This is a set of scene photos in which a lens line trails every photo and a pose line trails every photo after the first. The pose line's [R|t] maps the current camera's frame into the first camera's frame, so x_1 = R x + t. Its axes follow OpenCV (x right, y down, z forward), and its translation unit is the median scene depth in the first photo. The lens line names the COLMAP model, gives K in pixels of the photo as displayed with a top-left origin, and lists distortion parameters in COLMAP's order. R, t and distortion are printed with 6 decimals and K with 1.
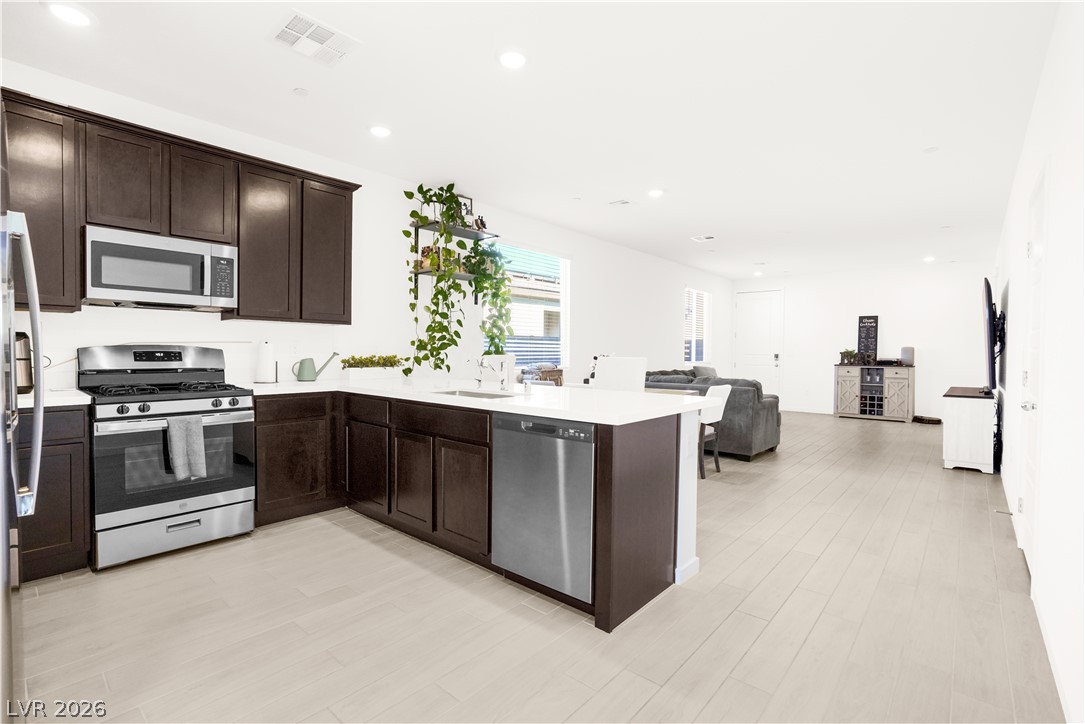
lens RADIAL K [[496.6, 0, 540.9], [0, 496.6, 361.6], [0, 0, 1]] dist [-0.013577, 0.002534]
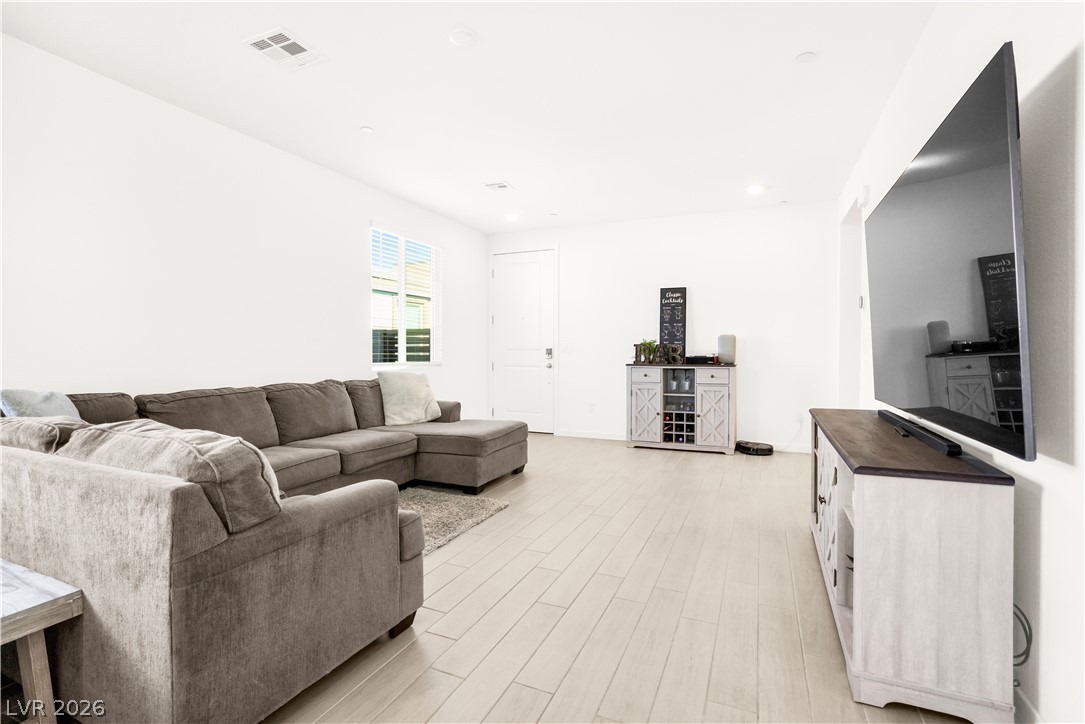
lens RADIAL K [[496.6, 0, 541.3], [0, 496.6, 357.8], [0, 0, 1]] dist [-0.013577, 0.002534]
pose [[0.955389, -0.011787, 0.295114, 0.312141], [0.013738, 0.999895, -0.004539, -0.000473], [-0.295030, 0.008390, 0.955451, 0.440512]]
